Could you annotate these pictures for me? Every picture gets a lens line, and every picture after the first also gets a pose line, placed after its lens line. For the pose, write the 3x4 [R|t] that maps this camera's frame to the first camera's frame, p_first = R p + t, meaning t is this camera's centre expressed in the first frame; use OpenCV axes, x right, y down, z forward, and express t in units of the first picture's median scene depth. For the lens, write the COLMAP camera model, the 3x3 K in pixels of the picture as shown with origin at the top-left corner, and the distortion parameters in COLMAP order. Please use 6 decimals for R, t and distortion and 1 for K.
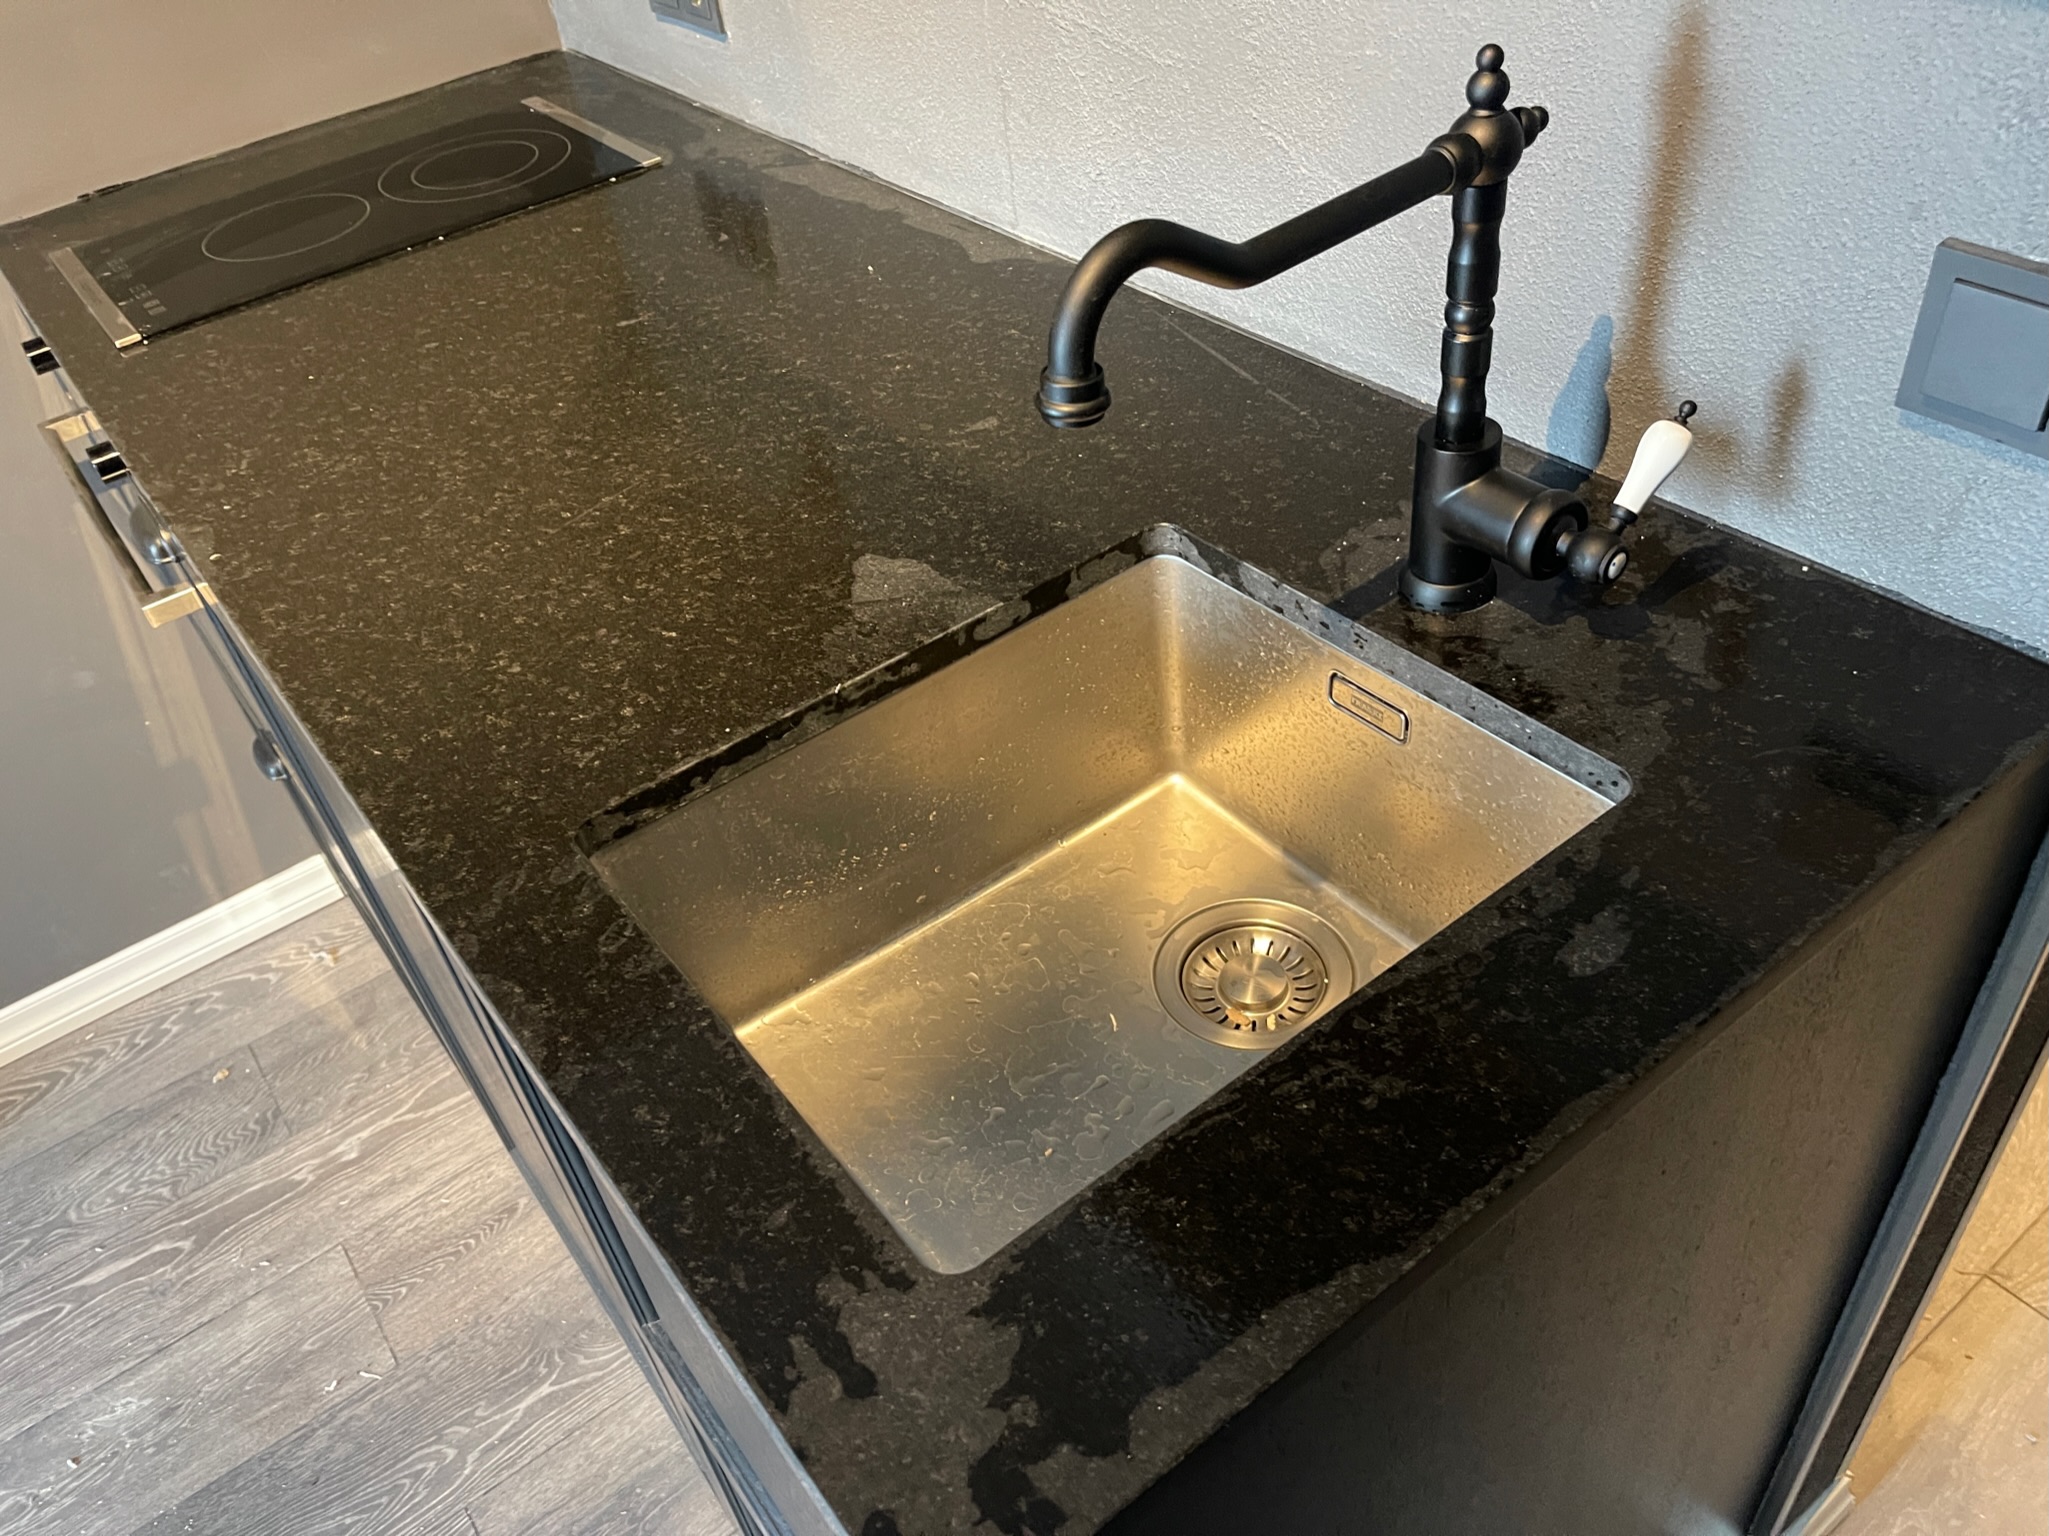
lens RADIAL K [[1569.5, 0, 1027.5], [0, 1569.5, 763.3], [0, 0, 1]] dist [0.023291, -0.022144]
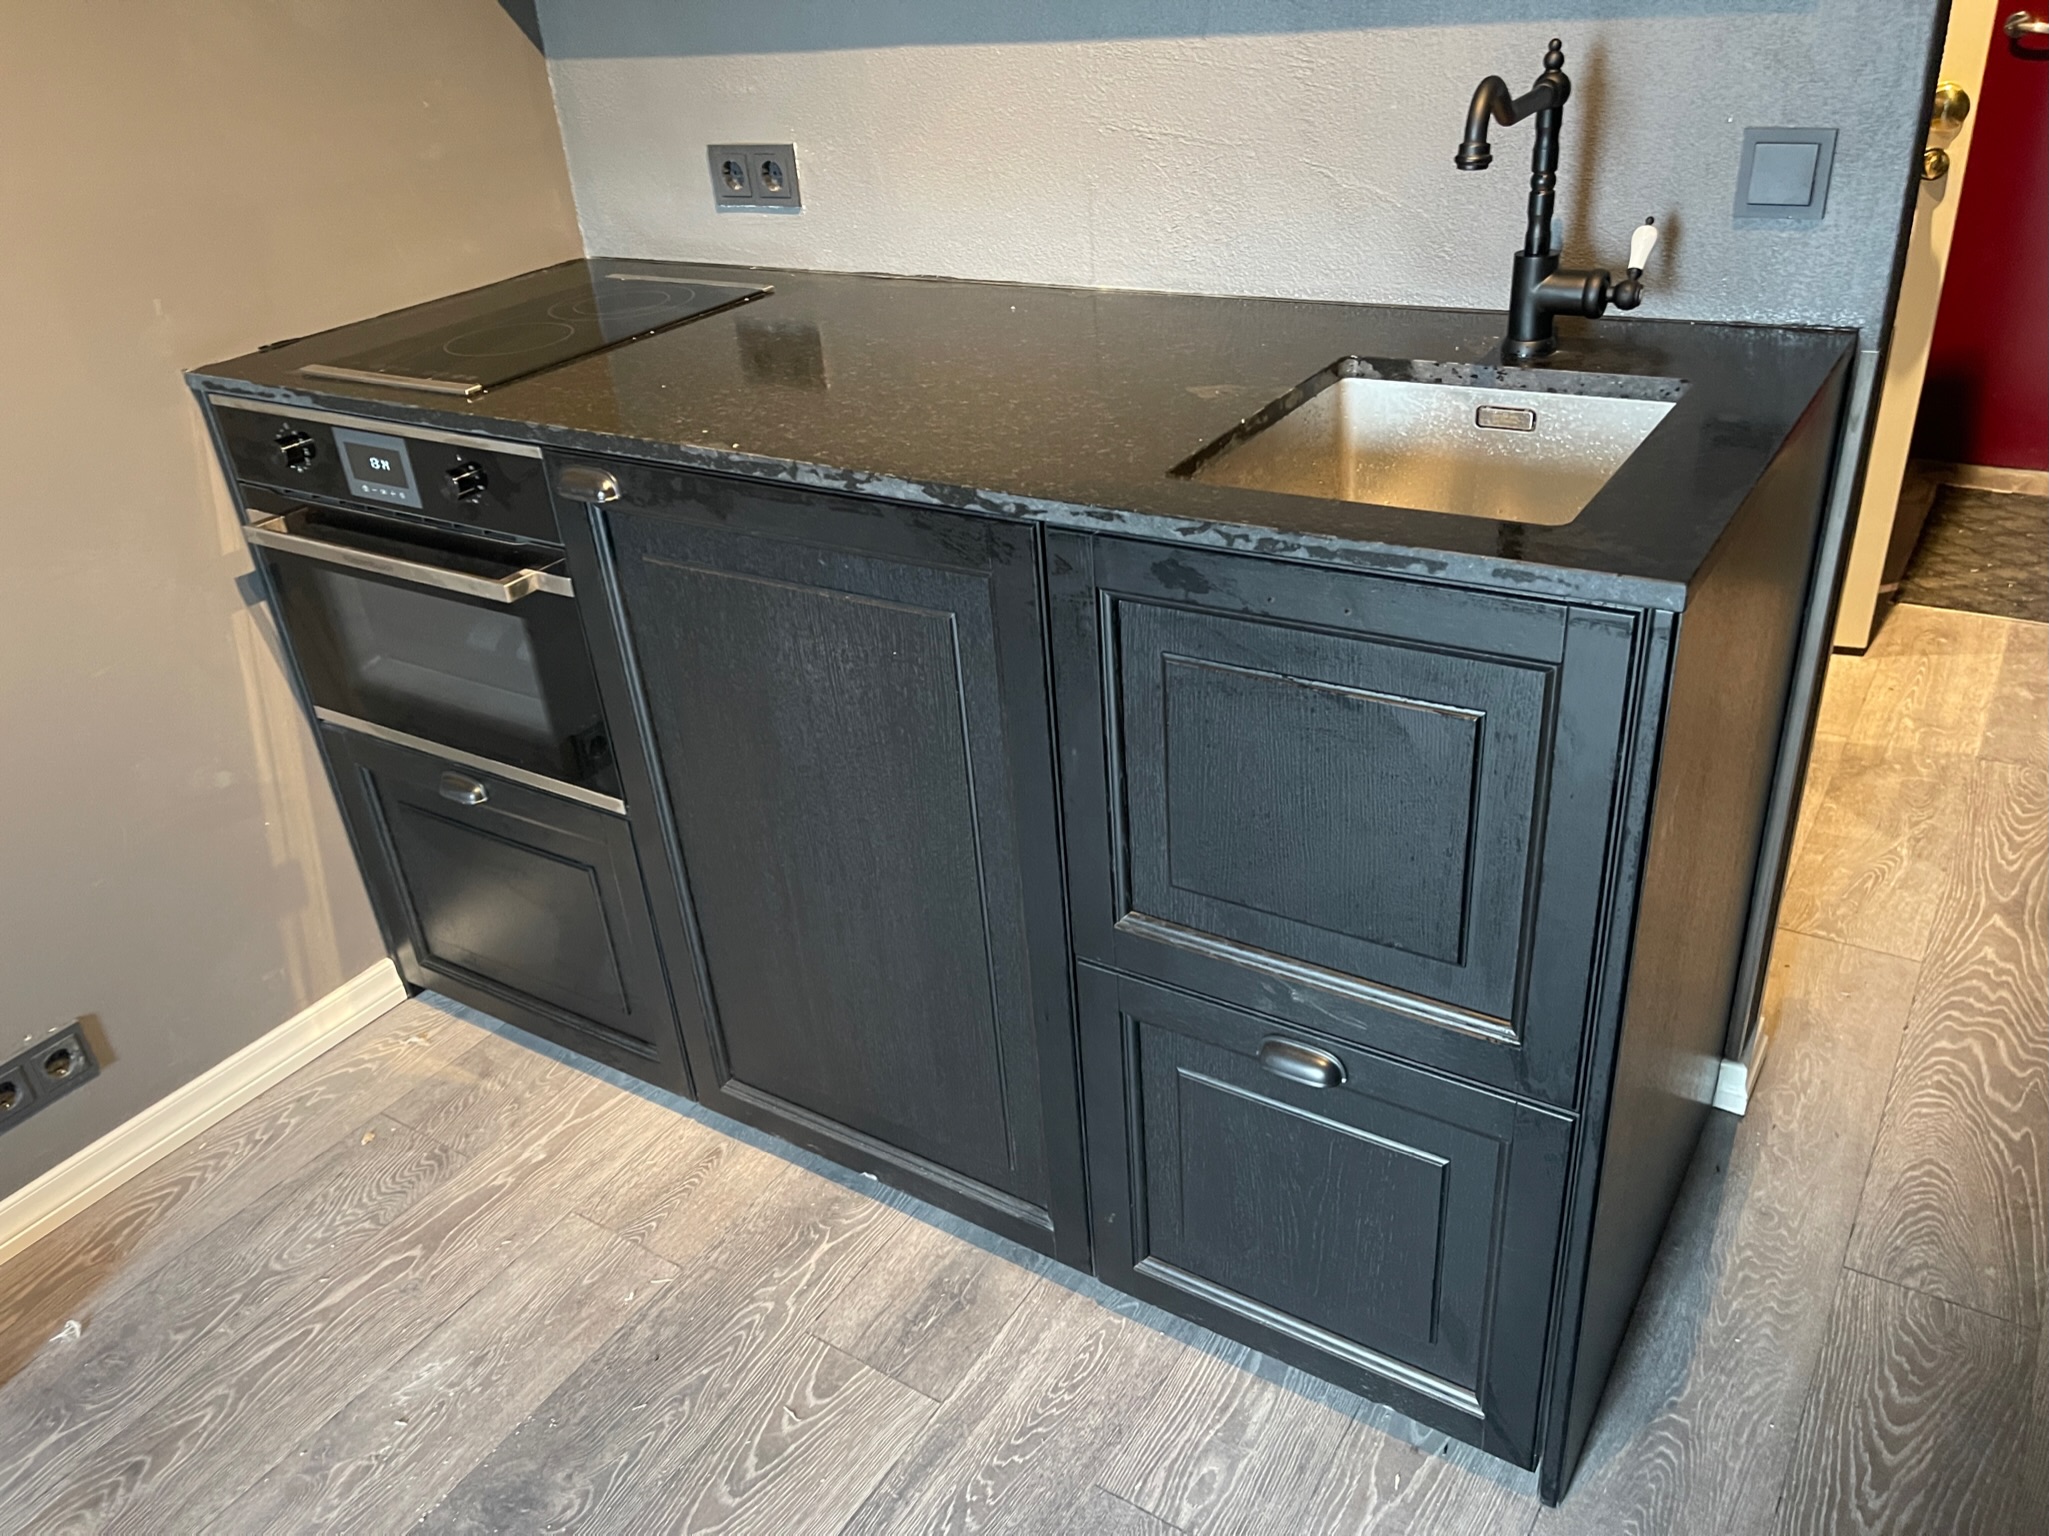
lens RADIAL K [[1569.5, 0, 1016.9], [0, 1569.5, 772.3], [0, 0, 1]] dist [0.023291, -0.022144]
pose [[0.937544, -0.131883, 0.321898, -0.442657], [0.202927, 0.958935, -0.198154, 0.281630], [-0.282546, 0.251100, 0.925806, -0.187914]]
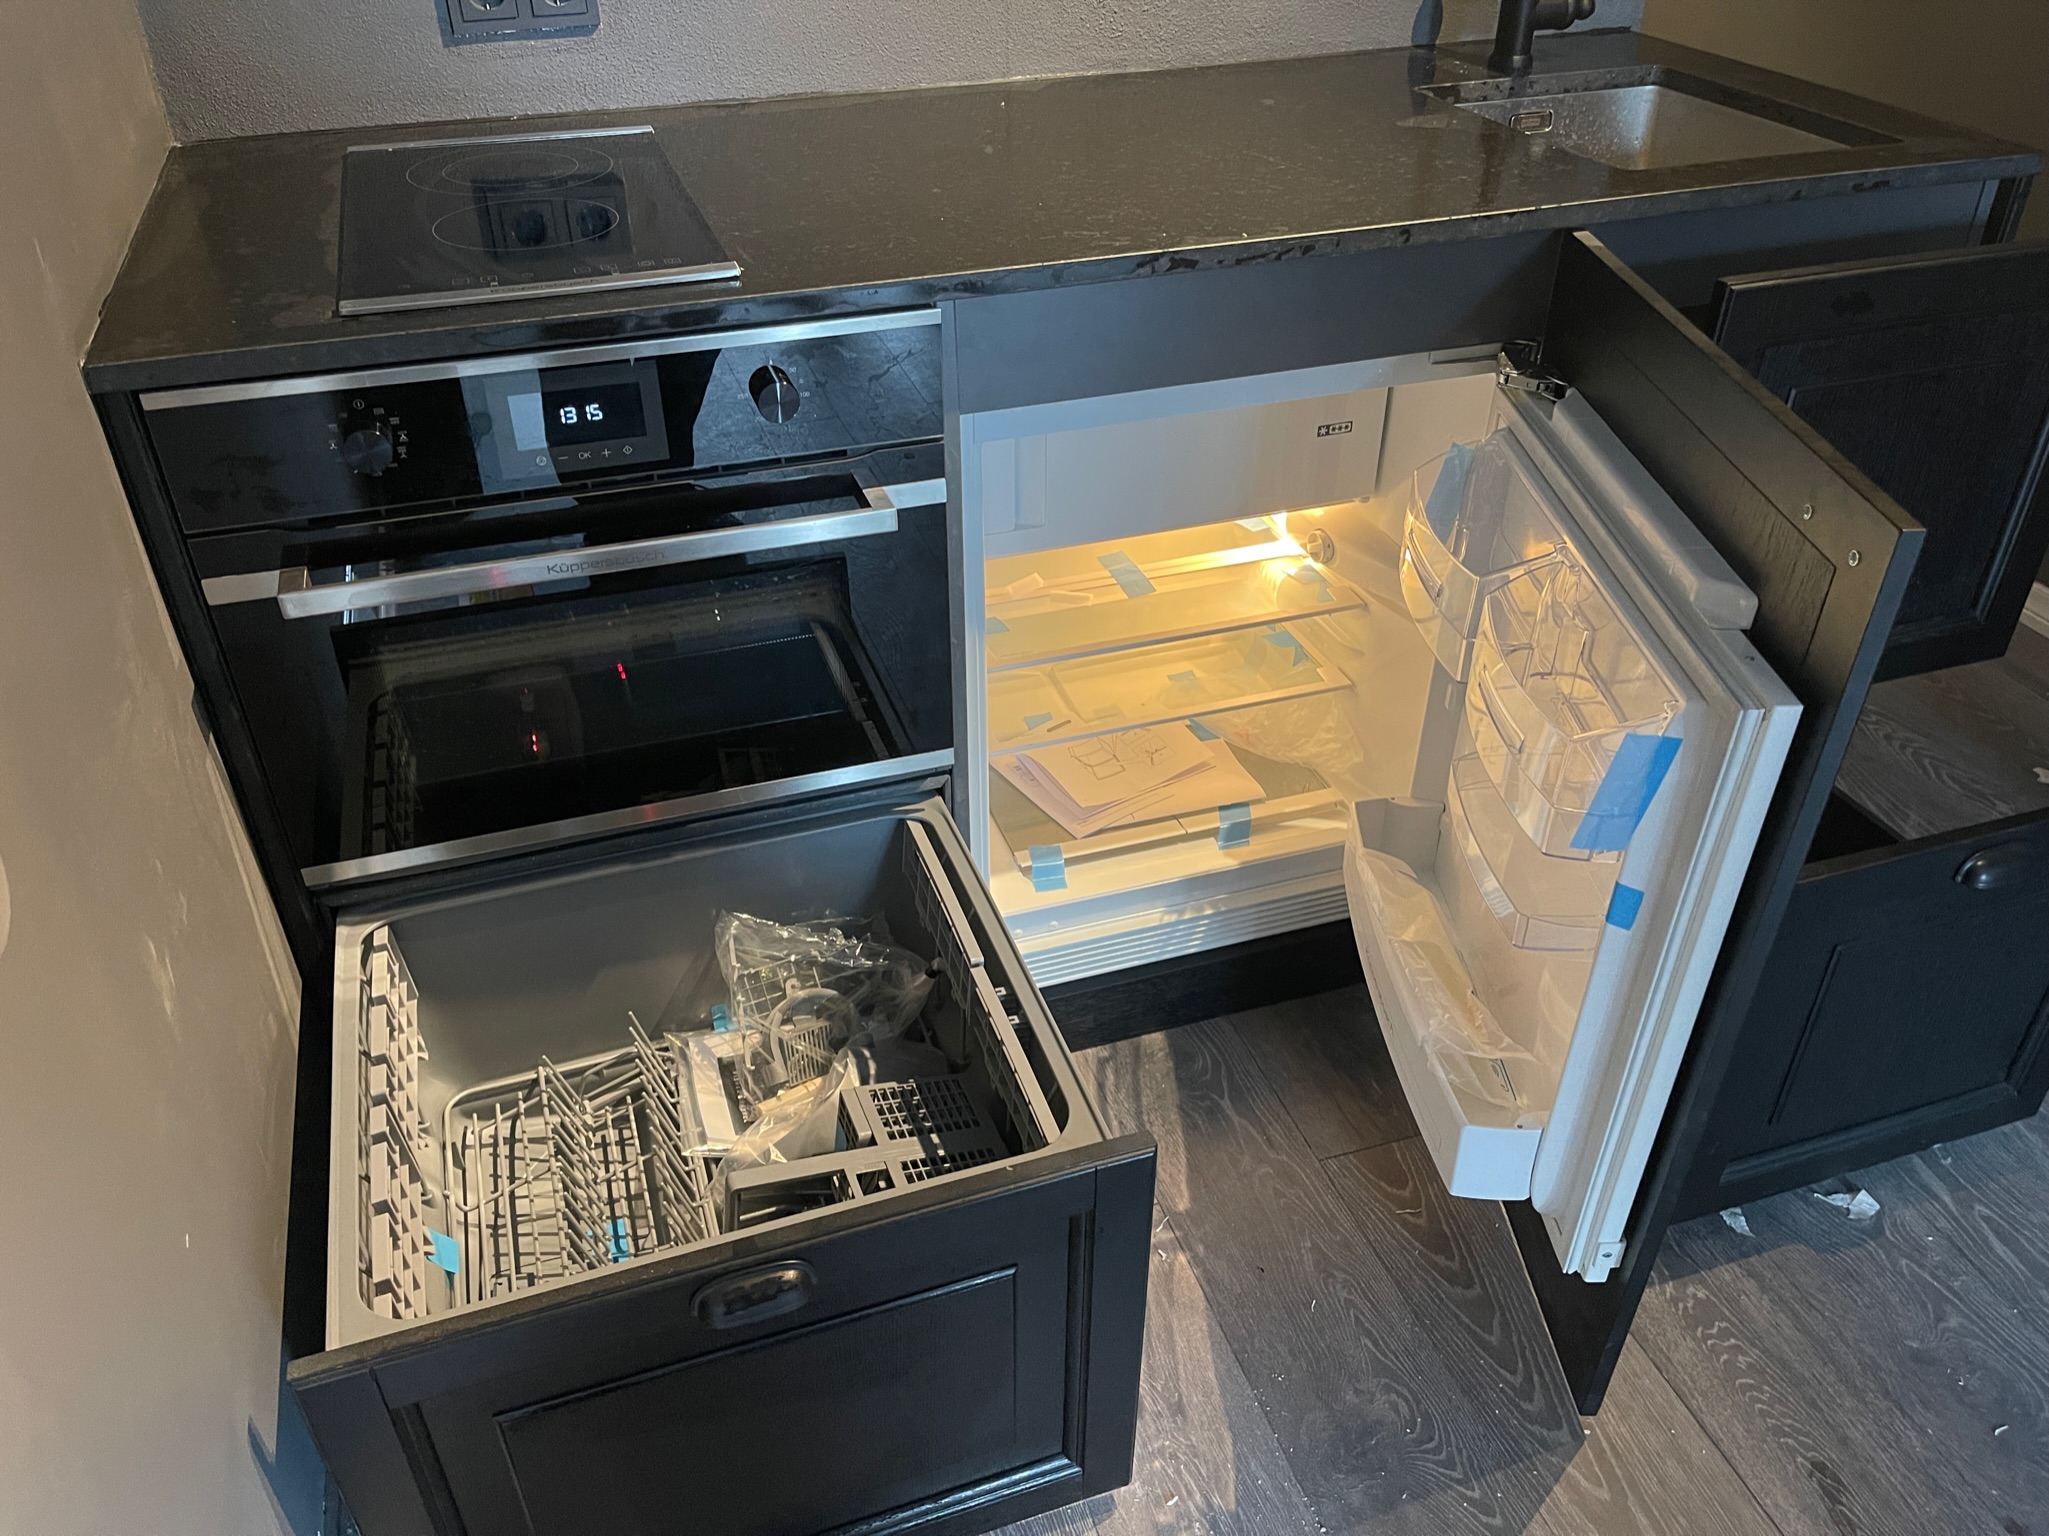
lens RADIAL K [[1569.5, 0, 1026.9], [0, 1569.5, 776.9], [0, 0, 1]] dist [0.023291, -0.022144]
pose [[0.300969, -0.449011, 0.841313, -1.065670], [0.597582, 0.776322, 0.200548, -0.093694], [-0.743178, 0.442394, 0.501969, 0.402136]]
